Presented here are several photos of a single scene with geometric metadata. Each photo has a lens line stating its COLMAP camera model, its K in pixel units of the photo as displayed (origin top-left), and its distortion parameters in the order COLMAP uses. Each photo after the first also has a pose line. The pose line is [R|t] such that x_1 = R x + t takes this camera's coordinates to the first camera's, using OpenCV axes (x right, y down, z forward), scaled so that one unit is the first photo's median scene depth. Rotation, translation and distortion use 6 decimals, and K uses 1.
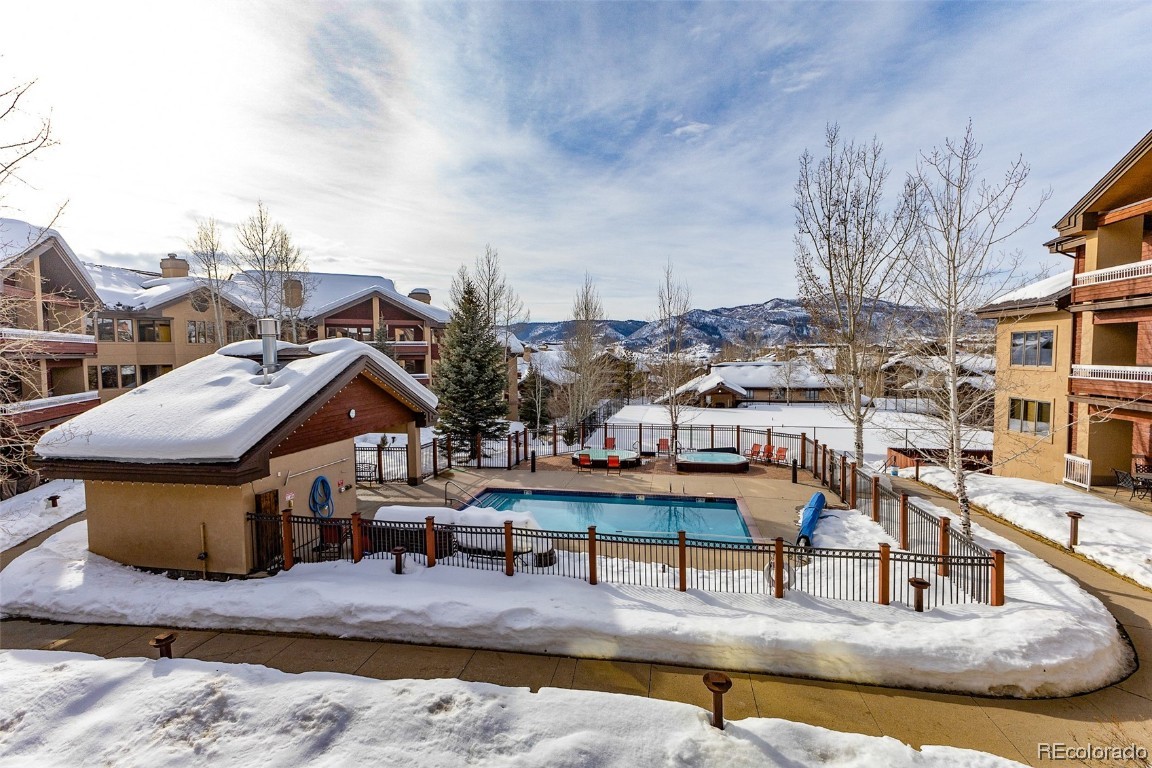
lens RADIAL K [[493.2, 0, 571.1], [0, 493.2, 382.2], [0, 0, 1]] dist [0.002941, 0.000527]
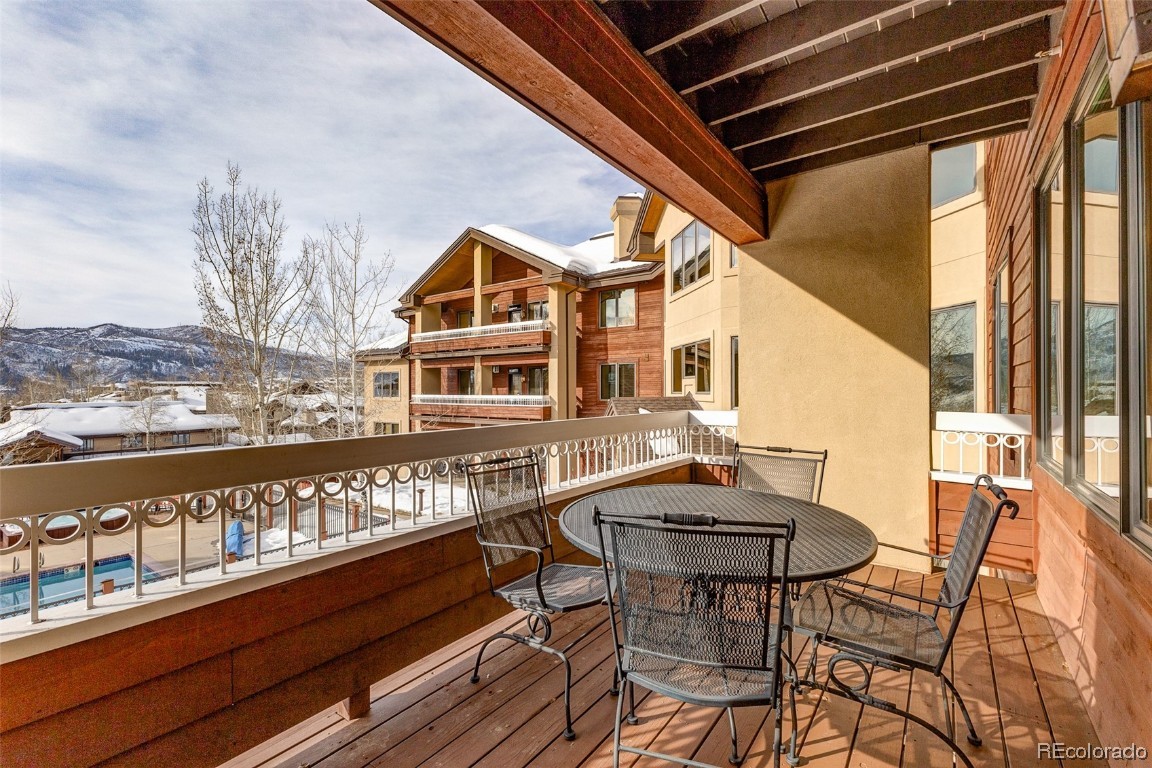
lens RADIAL K [[493.2, 0, 571.1], [0, 493.2, 382.2], [0, 0, 1]] dist [0.002941, 0.000527]
pose [[0.430695, 0.021413, 0.902243, -0.095047], [0.049250, 0.997671, -0.047188, 0.017388], [-0.901153, 0.064759, 0.428638, -0.052732]]
